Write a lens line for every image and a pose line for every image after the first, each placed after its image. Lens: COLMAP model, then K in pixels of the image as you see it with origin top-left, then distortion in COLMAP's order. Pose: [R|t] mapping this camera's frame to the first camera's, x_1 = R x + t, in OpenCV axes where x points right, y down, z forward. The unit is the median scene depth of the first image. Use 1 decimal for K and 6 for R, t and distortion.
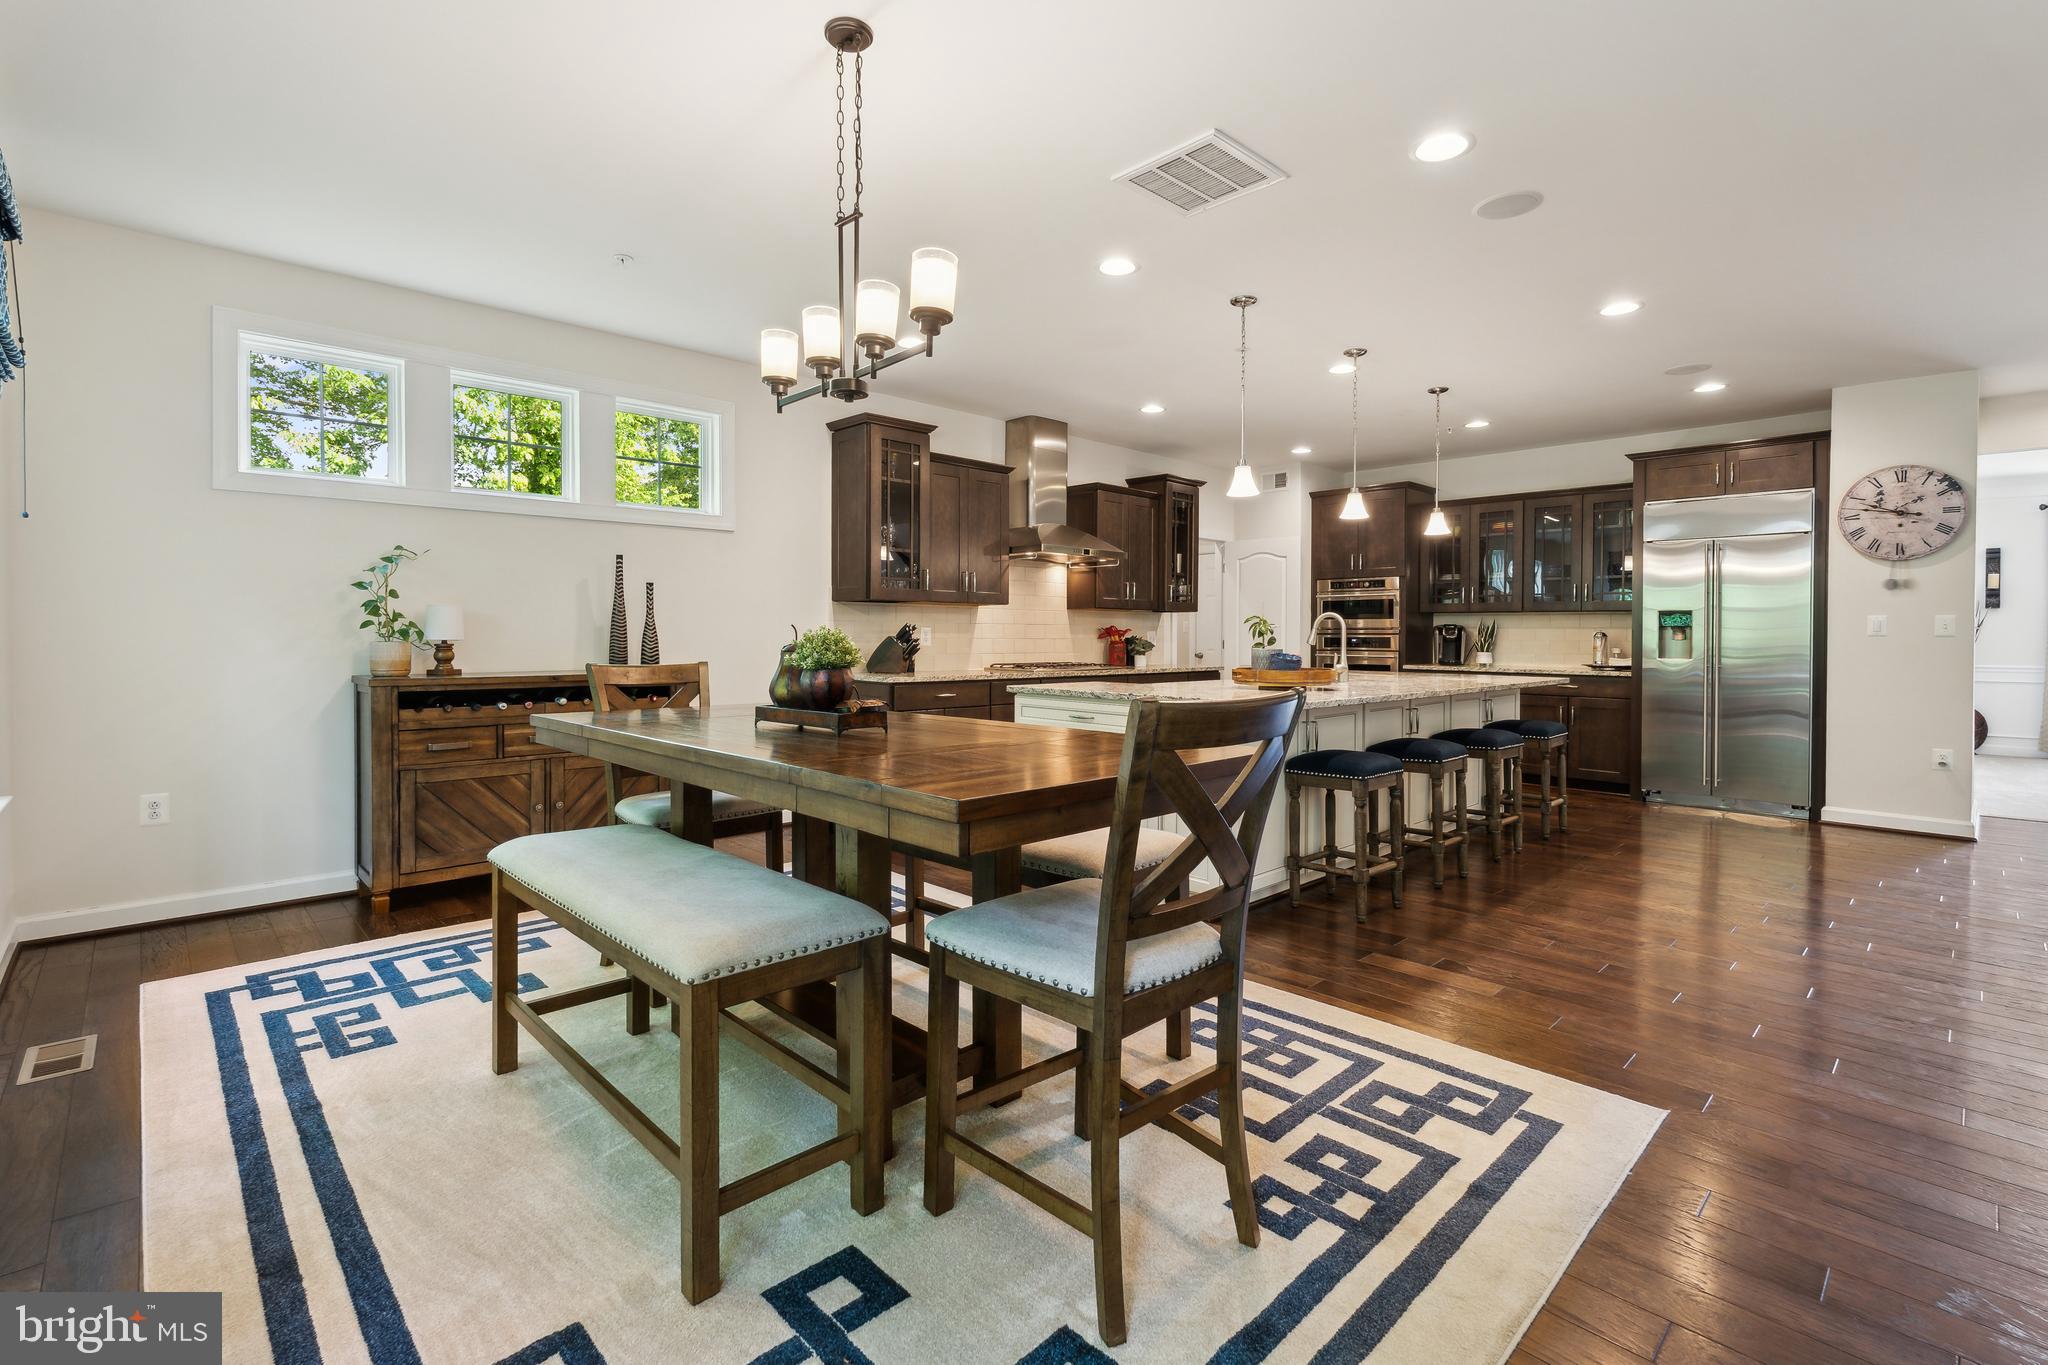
lens RADIAL K [[917.8, 0, 1043.0], [0, 917.8, 641.8], [0, 0, 1]] dist [0.002976, 0.000458]
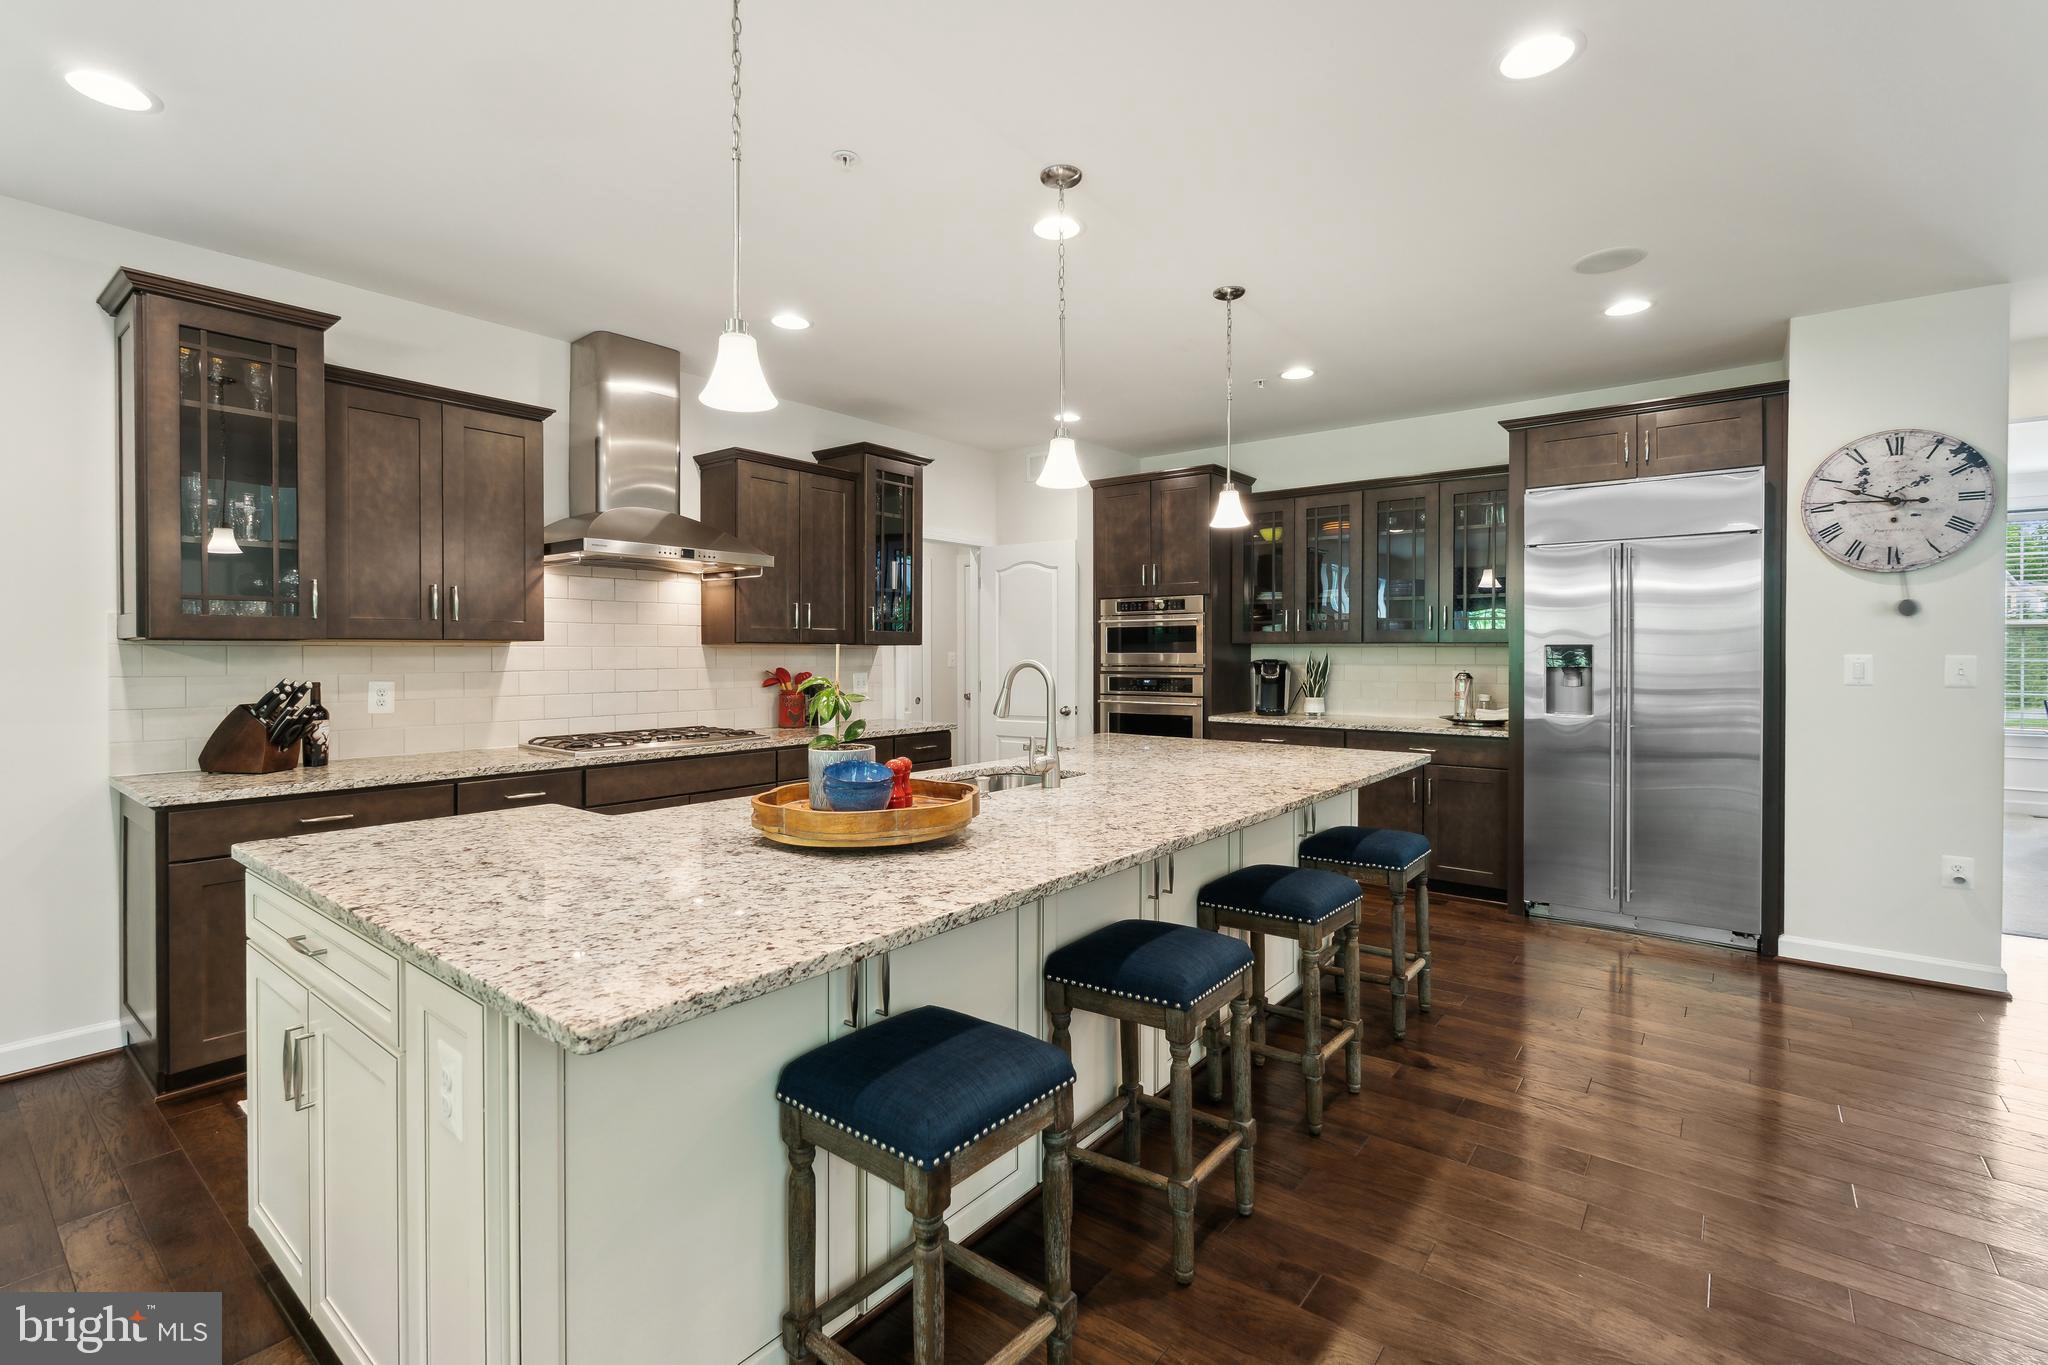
lens RADIAL K [[917.8, 0, 1029.3], [0, 917.8, 658.0], [0, 0, 1]] dist [0.002976, 0.000458]
pose [[0.991709, -0.006714, 0.128328, 0.192153], [0.006872, 0.999976, -0.000790, -0.026029], [-0.128320, 0.001665, 0.991731, 0.359744]]
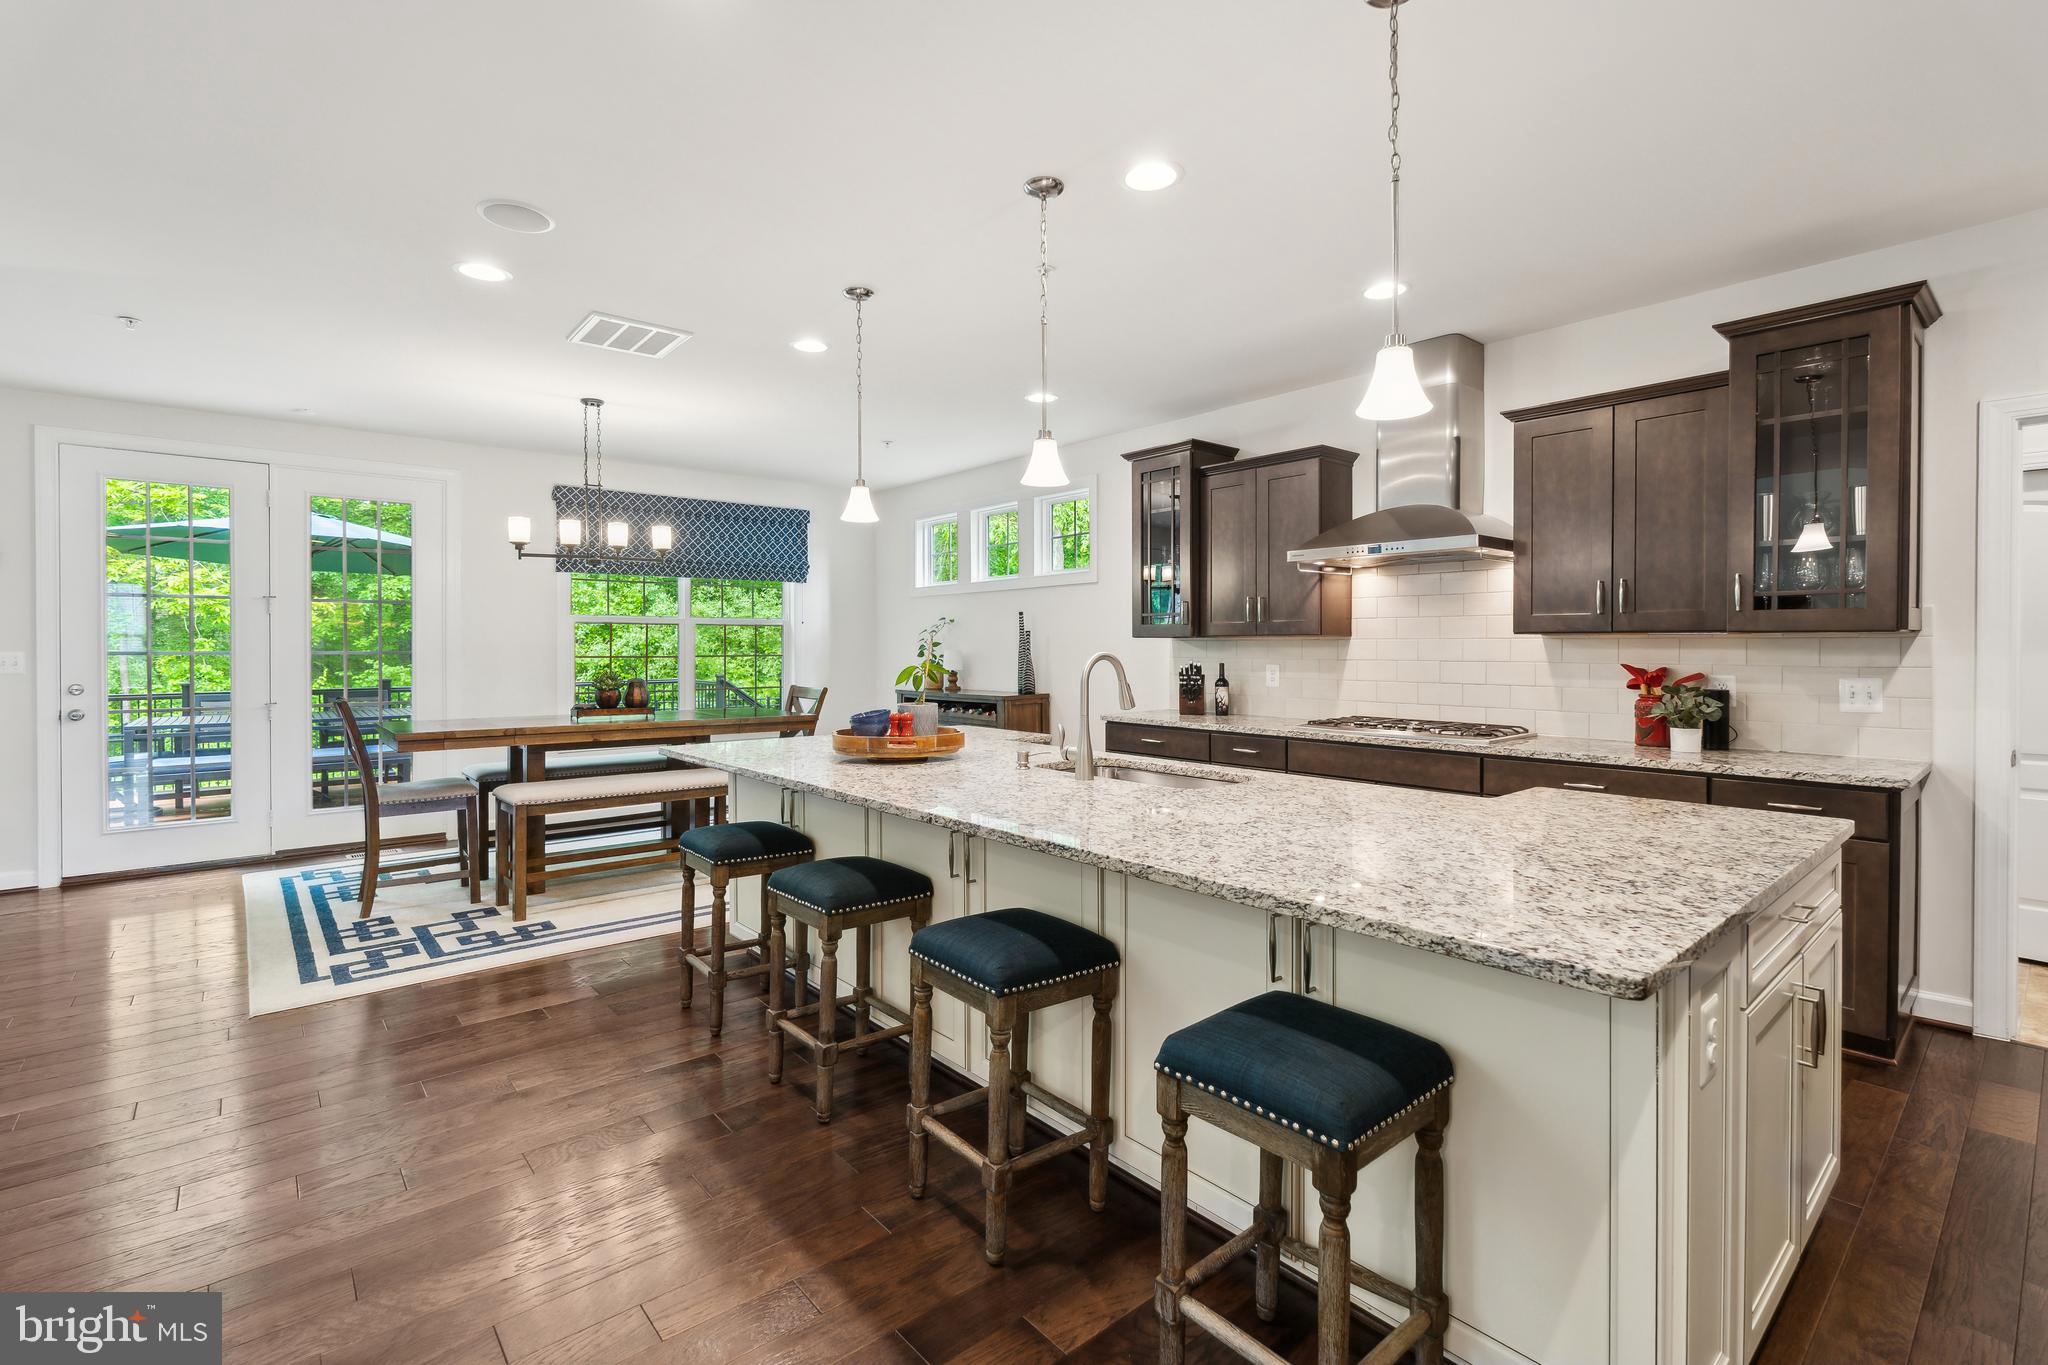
lens RADIAL K [[917.8, 0, 1001.8], [0, 917.8, 653.3], [0, 0, 1]] dist [0.002976, 0.000458]
pose [[-0.082662, 0.004759, -0.996566, 0.693715], [-0.006039, 0.999968, 0.005277, -0.027643], [0.996559, 0.006455, -0.082630, 0.786889]]
